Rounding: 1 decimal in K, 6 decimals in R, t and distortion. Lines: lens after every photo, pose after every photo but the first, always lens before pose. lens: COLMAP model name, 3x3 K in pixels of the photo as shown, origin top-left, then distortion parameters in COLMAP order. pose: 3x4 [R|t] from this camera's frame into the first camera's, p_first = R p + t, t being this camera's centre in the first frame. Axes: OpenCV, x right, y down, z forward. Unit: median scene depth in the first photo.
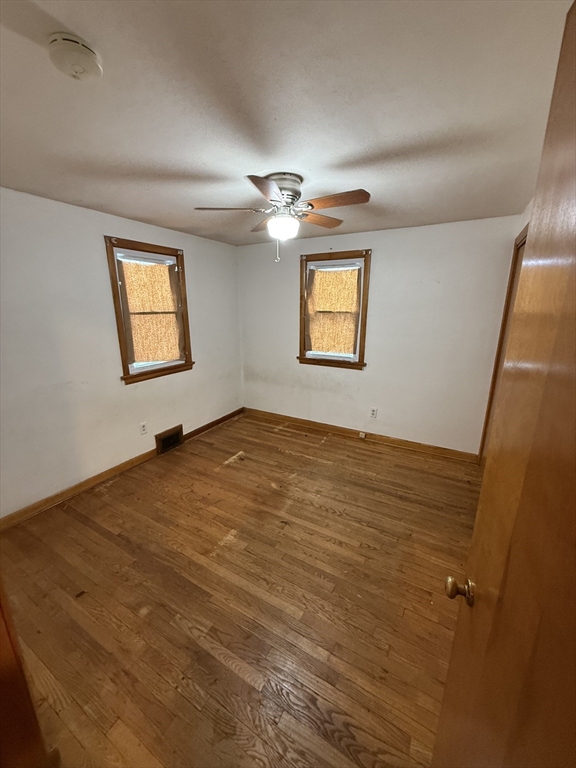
lens RADIAL K [[304.9, 0, 288.5], [0, 304.9, 383.1], [0, 0, 1]] dist [-0.000667, -0.000195]
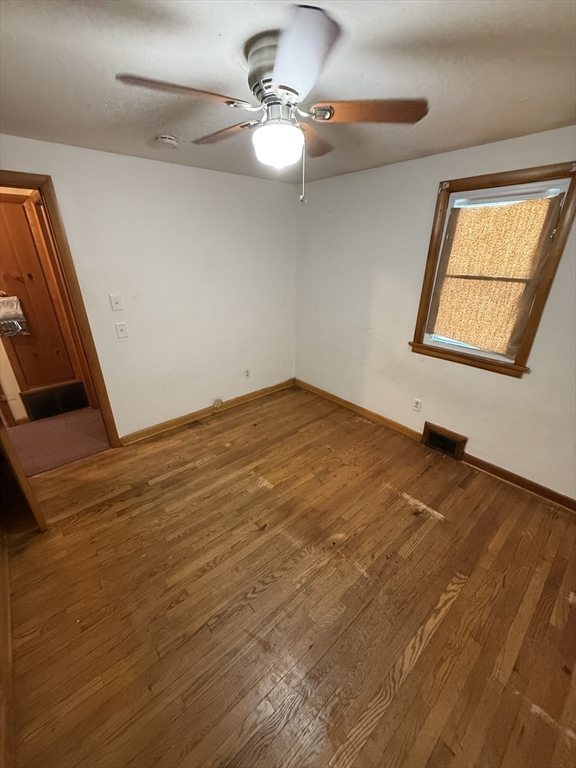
lens RADIAL K [[304.9, 0, 288.5], [0, 304.9, 383.1], [0, 0, 1]] dist [-0.000667, -0.000195]
pose [[-0.333383, 0.373032, -0.865854, 0.455469], [-0.240902, 0.854201, 0.460767, -0.256462], [0.911494, 0.362198, -0.194912, 0.870340]]
